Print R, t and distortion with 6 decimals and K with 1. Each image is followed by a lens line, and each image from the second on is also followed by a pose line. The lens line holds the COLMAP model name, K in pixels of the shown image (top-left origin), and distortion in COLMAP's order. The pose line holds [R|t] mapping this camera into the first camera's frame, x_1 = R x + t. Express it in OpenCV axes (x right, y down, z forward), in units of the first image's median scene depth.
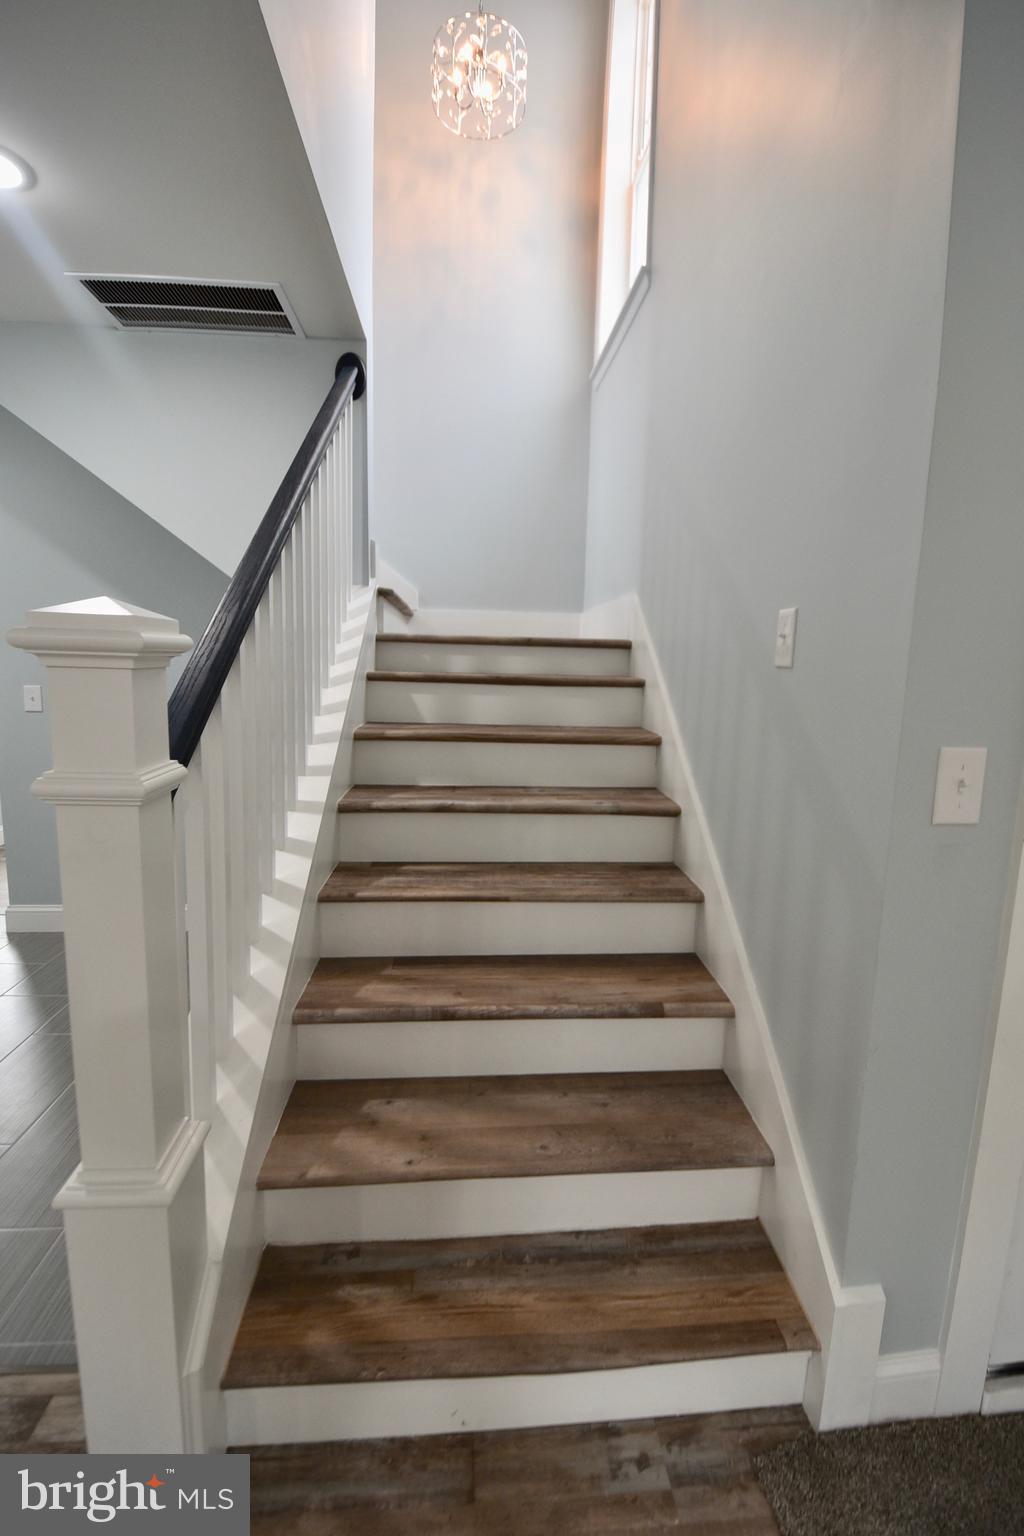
lens RADIAL K [[702.8, 0, 522.8], [0, 702.8, 759.2], [0, 0, 1]] dist [0.023586, -0.024356]
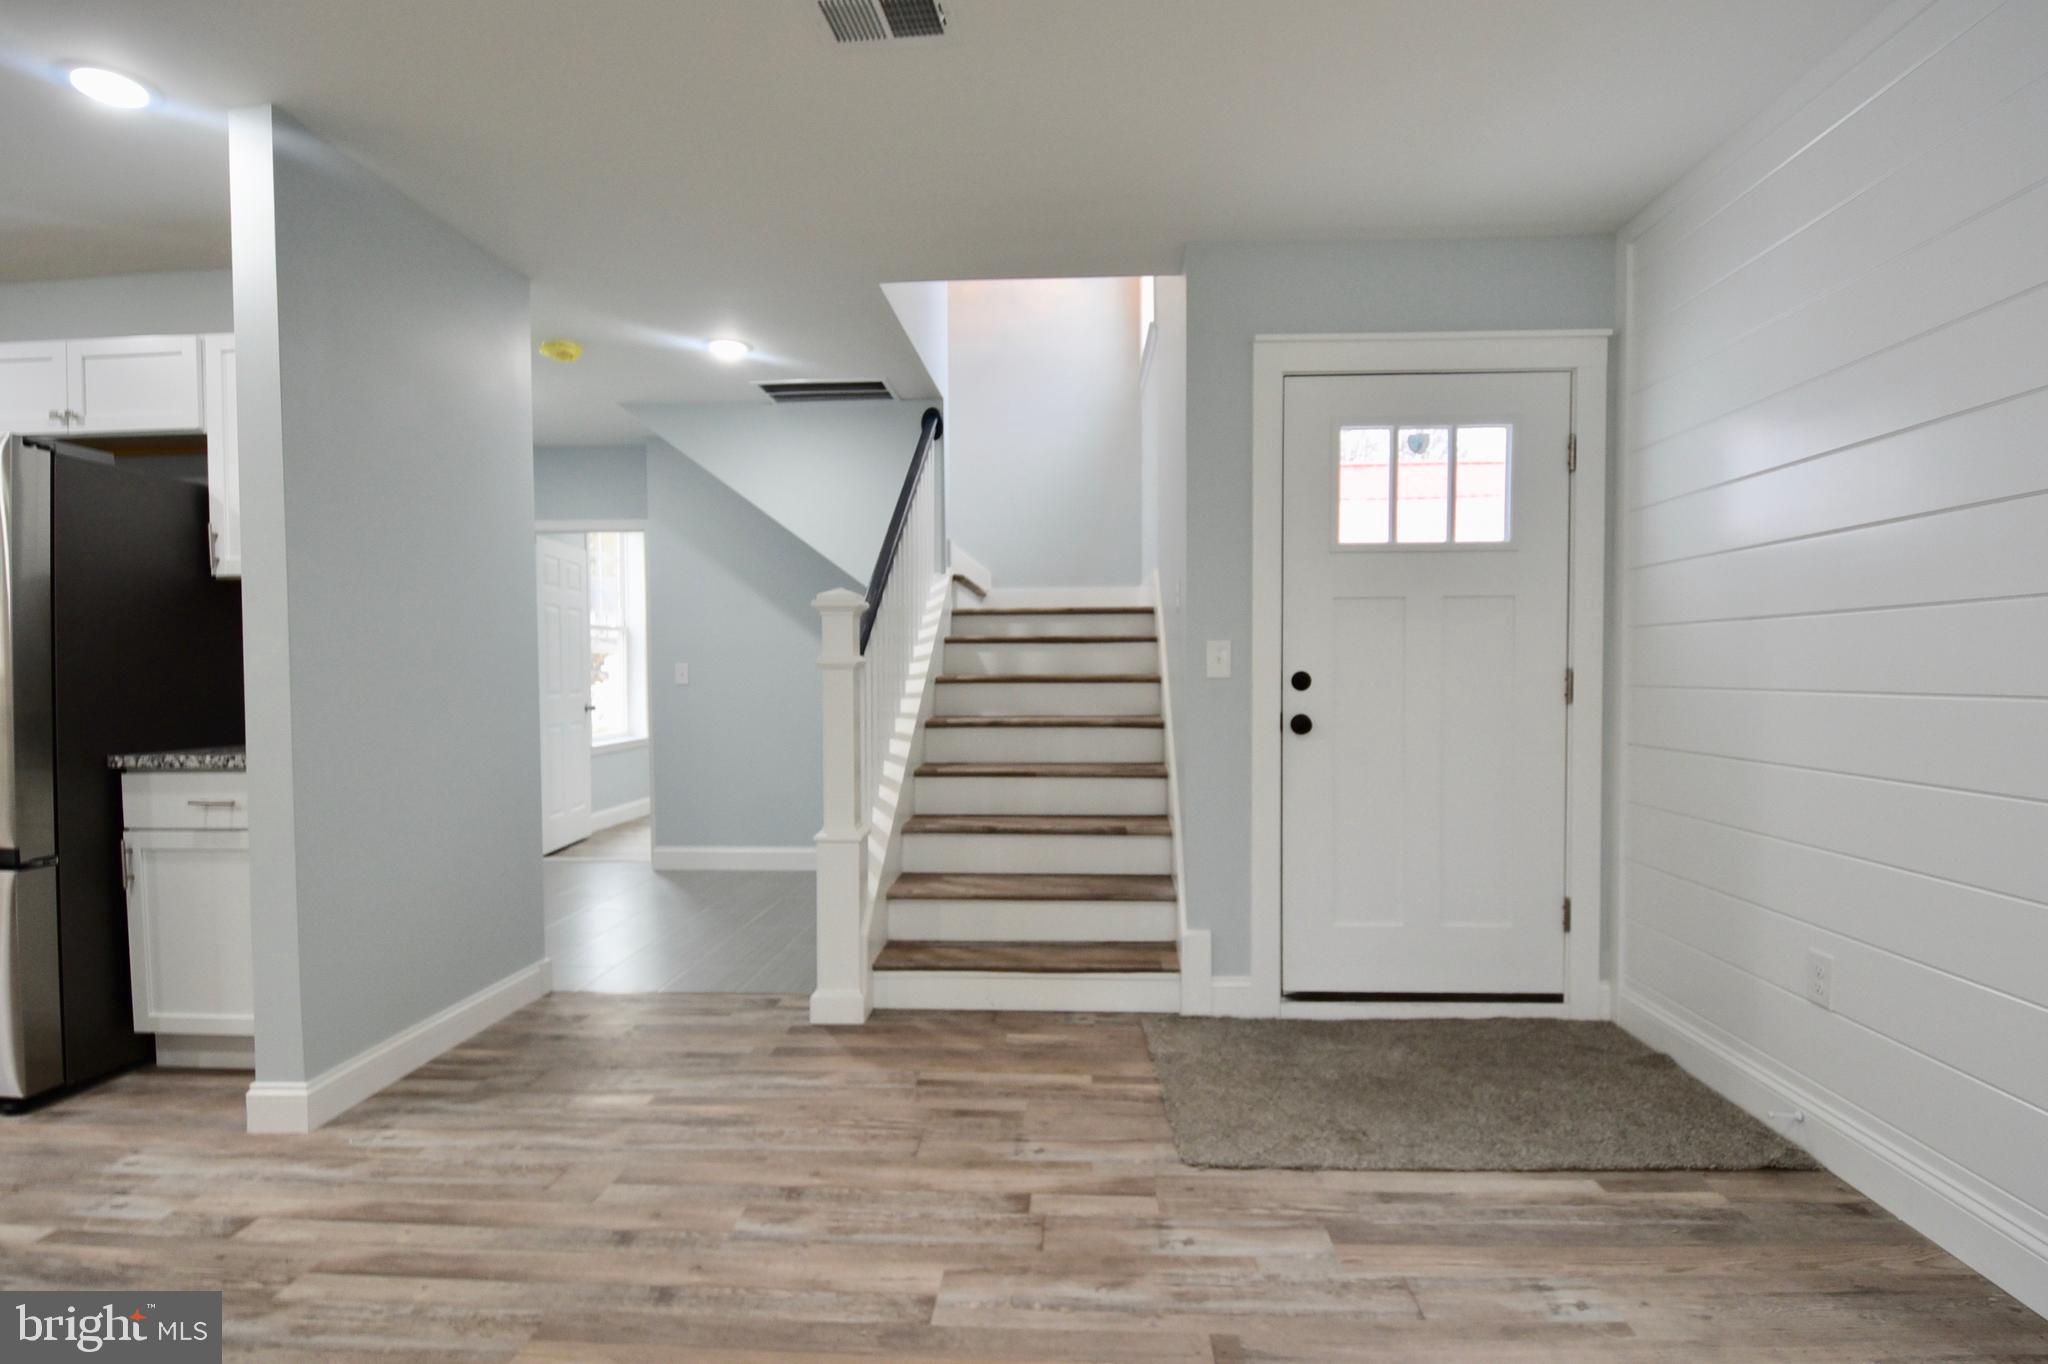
lens RADIAL K [[937.1, 0, 1023.7], [0, 937.1, 703.8], [0, 0, 1]] dist [0.023586, -0.024356]
pose [[0.989766, -0.025355, -0.140427, 0.182694], [0.012926, 0.995972, -0.088728, 0.171291], [0.142111, 0.086005, 0.986107, -0.761319]]
